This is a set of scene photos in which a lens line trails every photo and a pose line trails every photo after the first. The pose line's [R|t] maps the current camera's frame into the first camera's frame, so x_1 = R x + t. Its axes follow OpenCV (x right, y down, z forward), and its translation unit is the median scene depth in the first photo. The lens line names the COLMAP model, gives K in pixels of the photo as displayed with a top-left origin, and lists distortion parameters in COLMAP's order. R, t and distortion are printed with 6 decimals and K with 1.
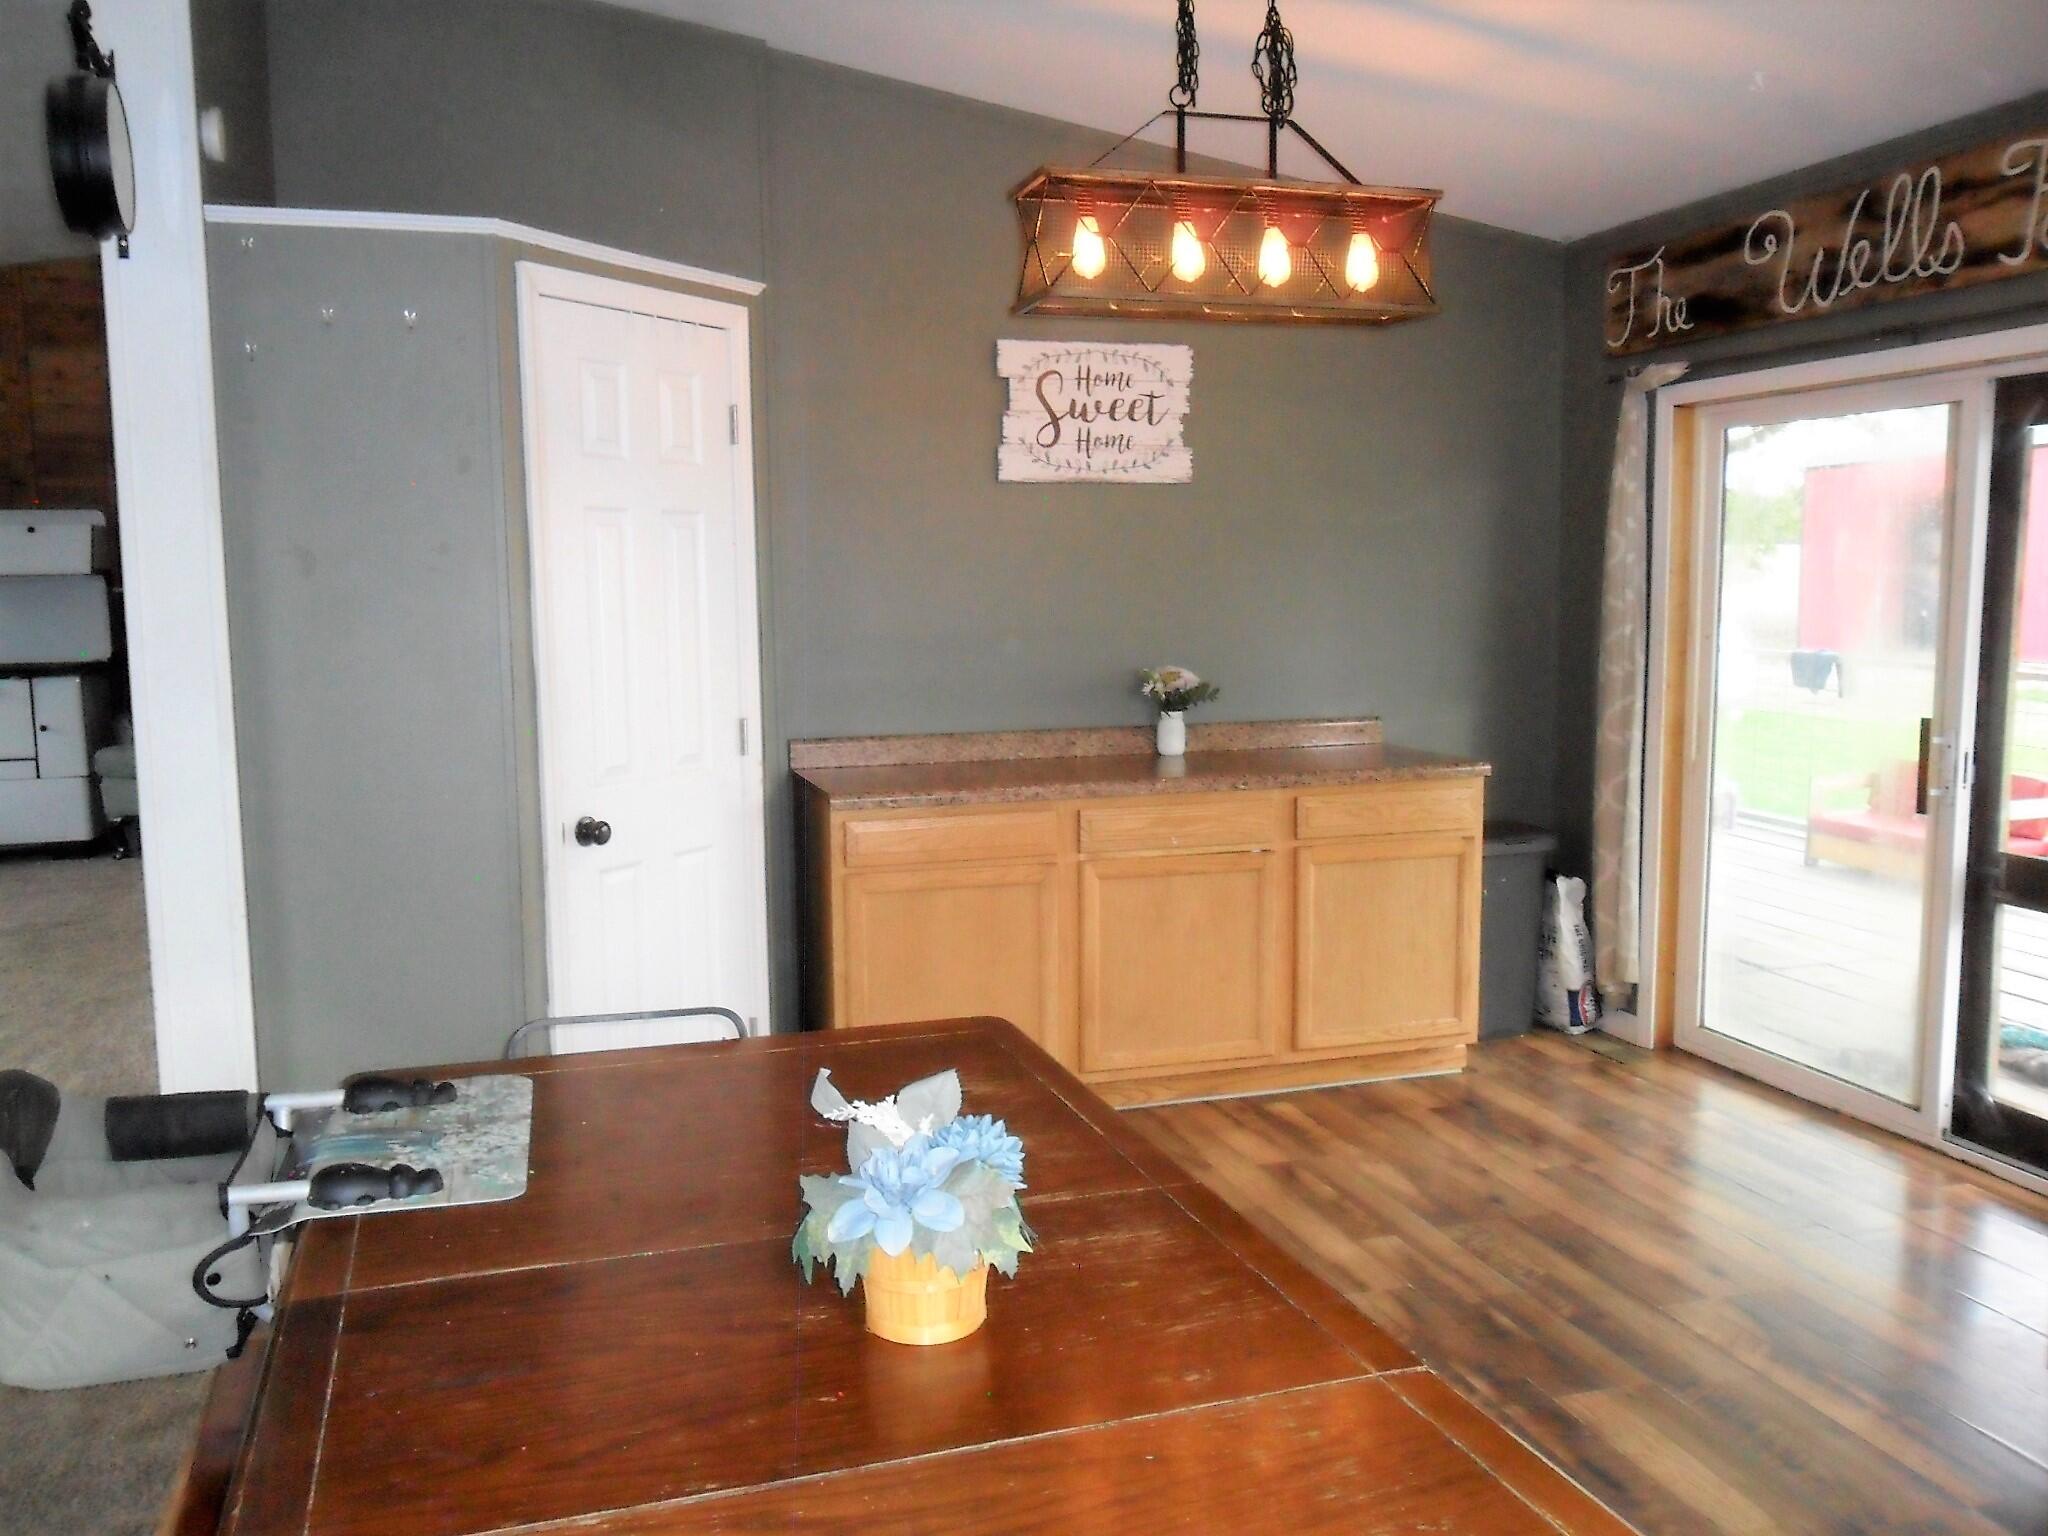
lens RADIAL K [[1661.0, 0, 1006.4], [0, 1661.0, 766.8], [0, 0, 1]] dist [-0.036446, 0.035369]
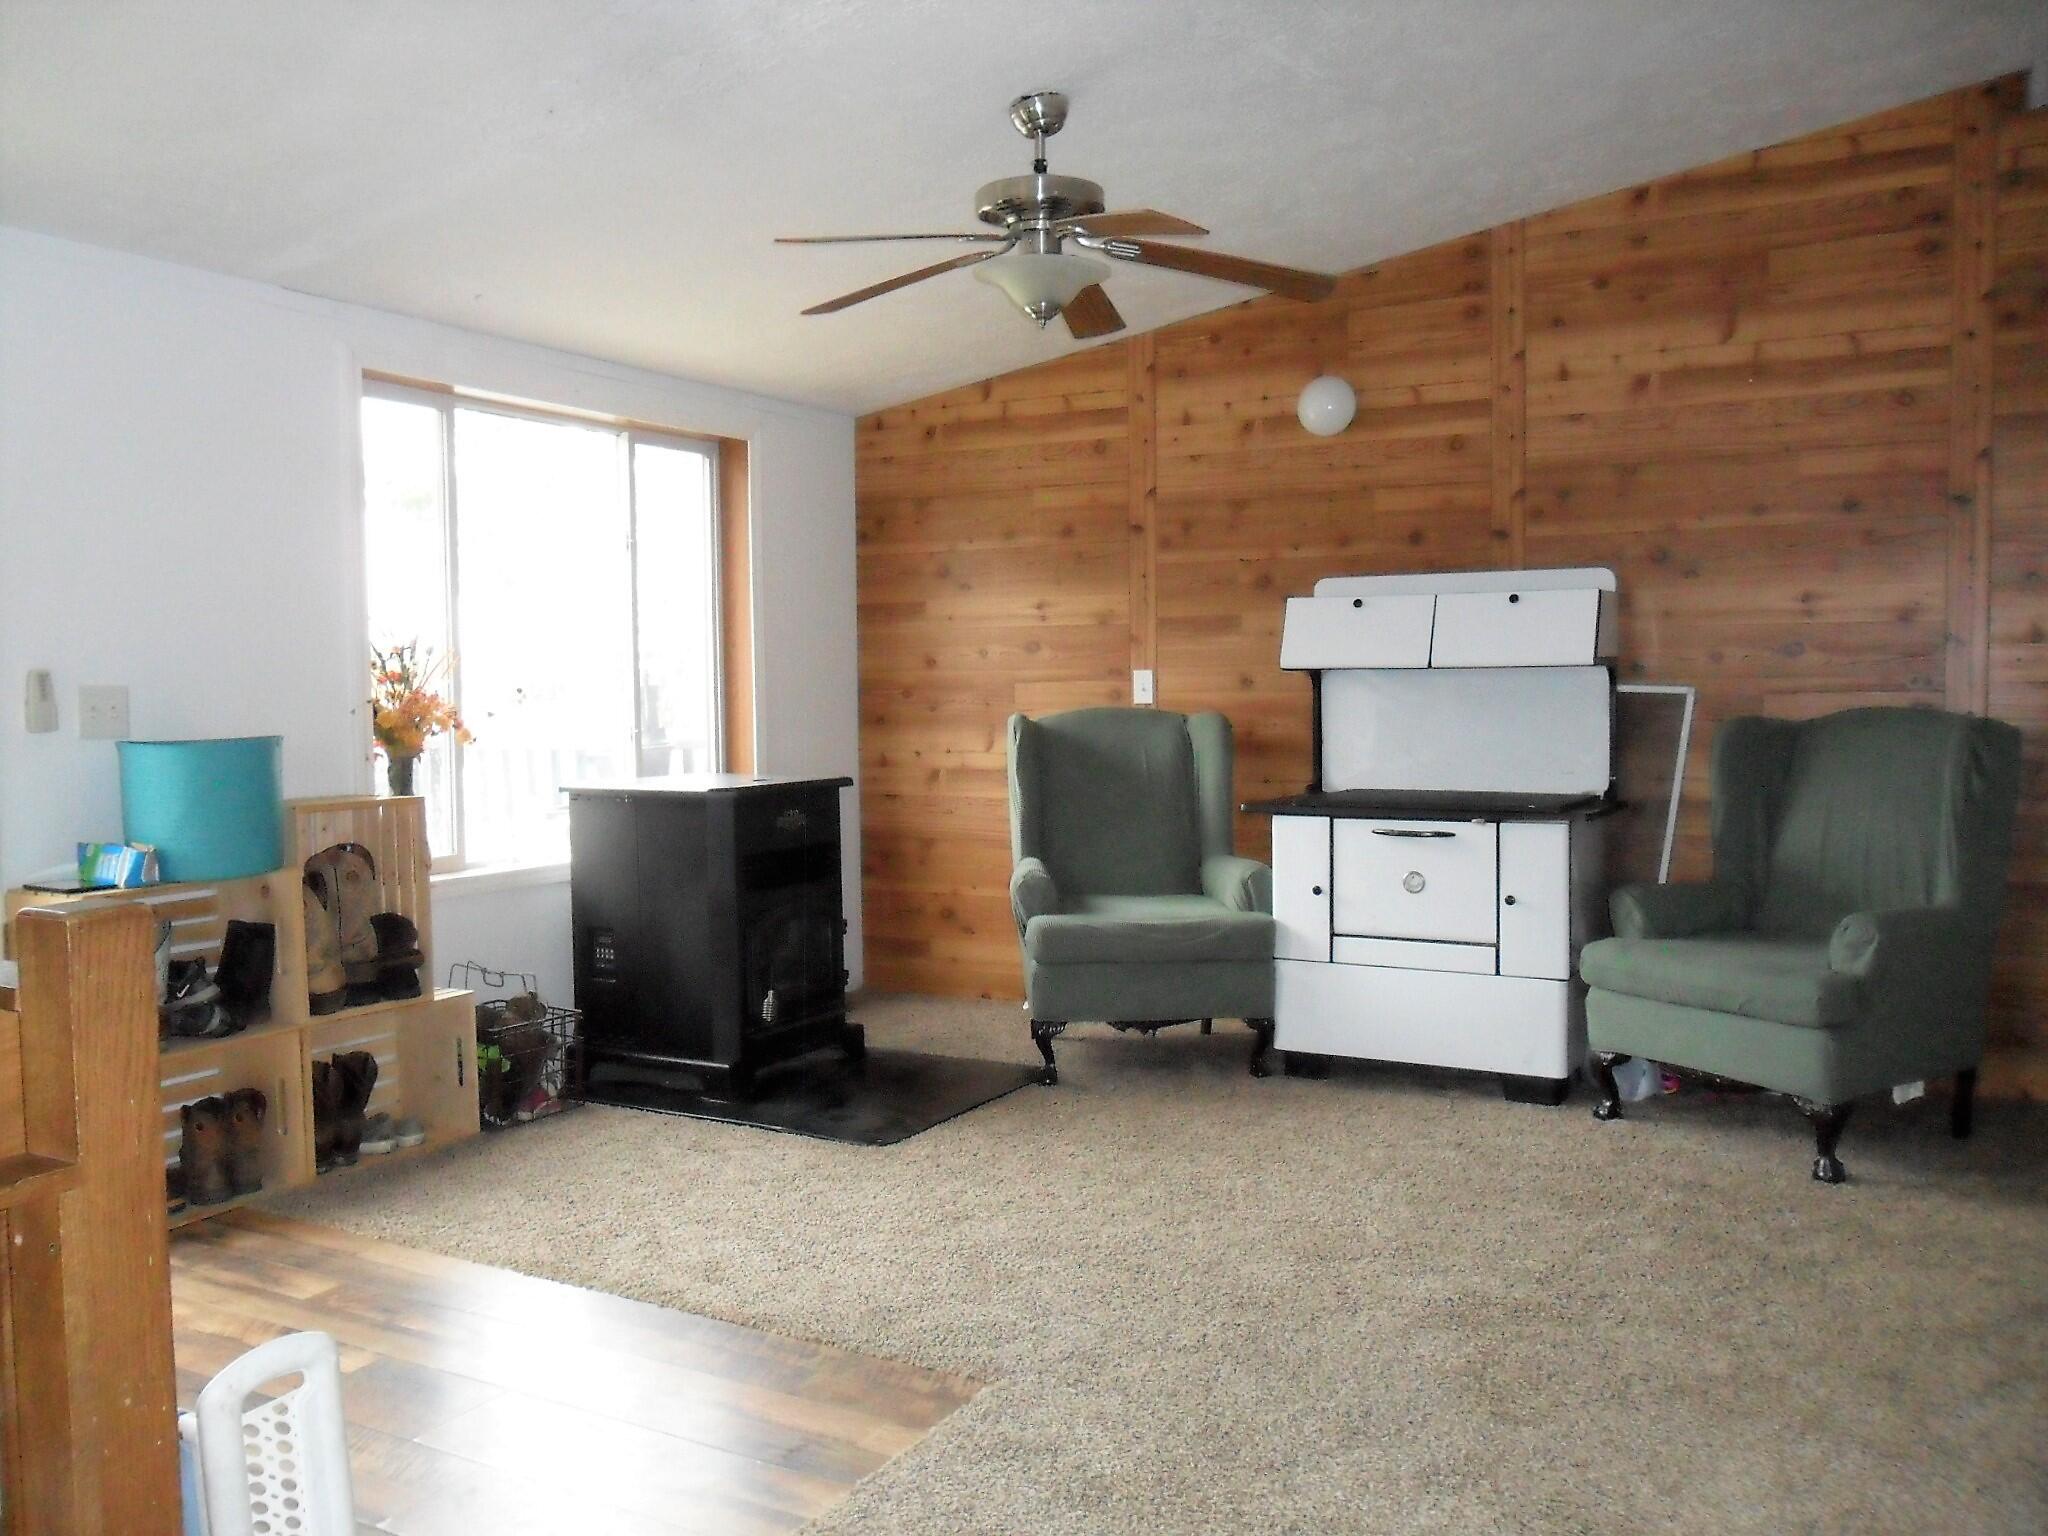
lens RADIAL K [[1661.0, 0, 1017.6], [0, 1661.0, 762.4], [0, 0, 1]] dist [-0.036446, 0.035369]
pose [[0.694770, 0.044545, -0.717851, -0.386525], [-0.080827, 0.996593, -0.016387, -0.078724], [0.714676, 0.069407, 0.696003, 0.614027]]
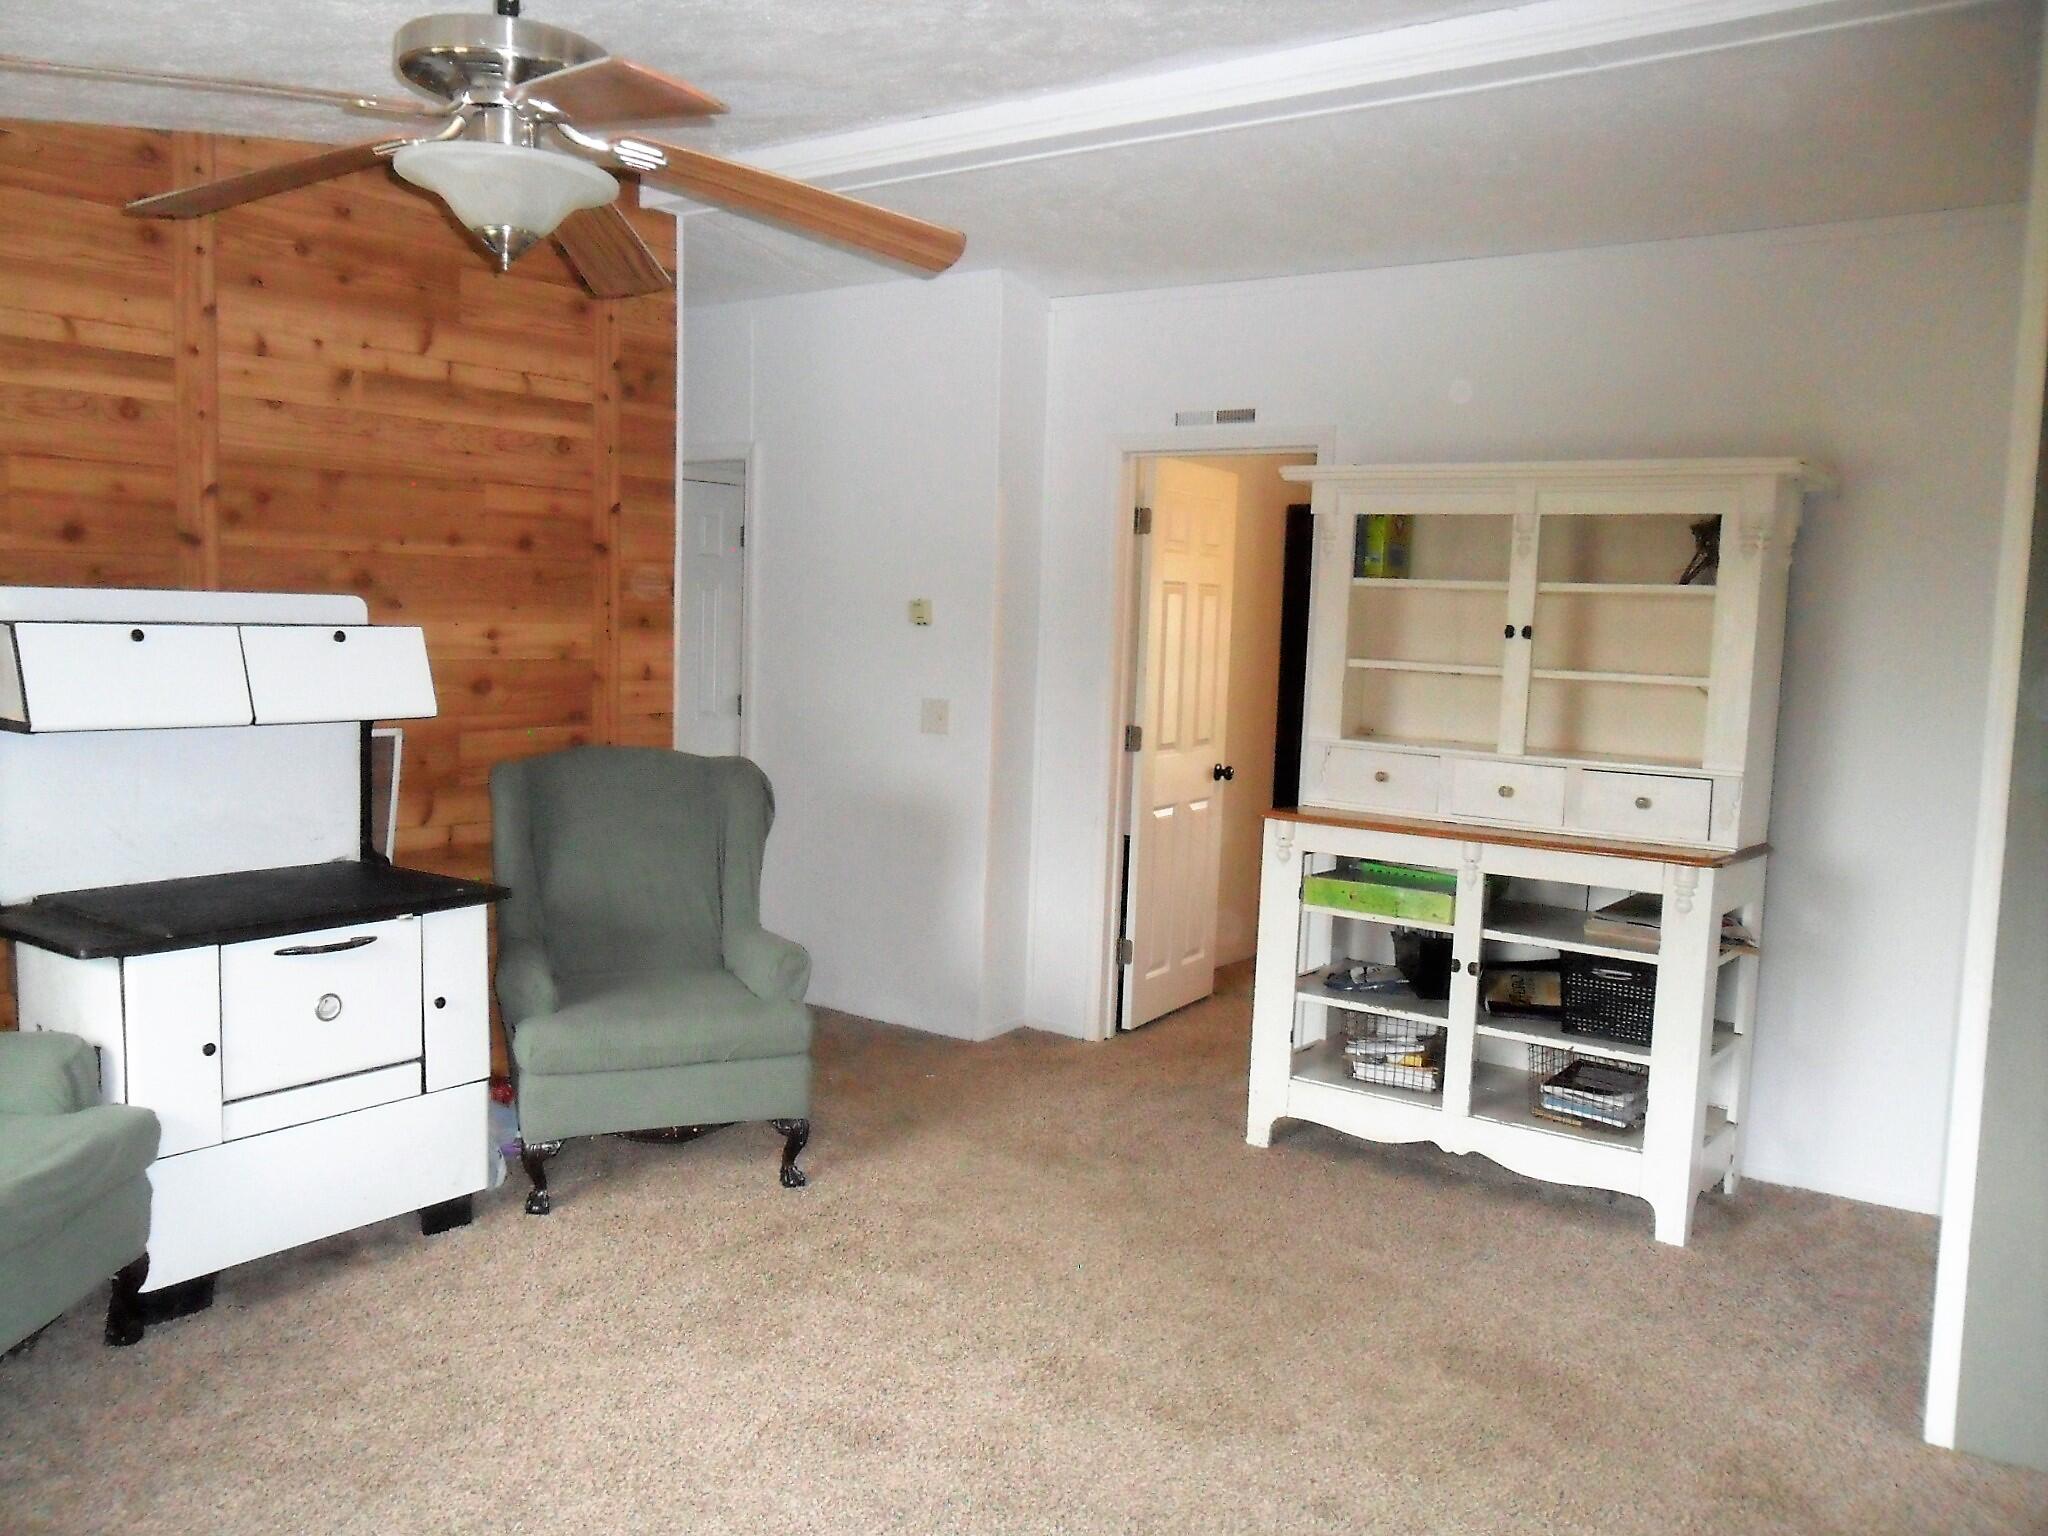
lens RADIAL K [[1661.0, 0, 1016.0], [0, 1661.0, 761.1], [0, 0, 1]] dist [-0.036446, 0.035369]
pose [[0.794072, -0.015982, 0.607613, -1.178115], [0.025963, 0.999634, -0.007636, -0.145939], [-0.607269, 0.021839, 0.794196, 0.676520]]
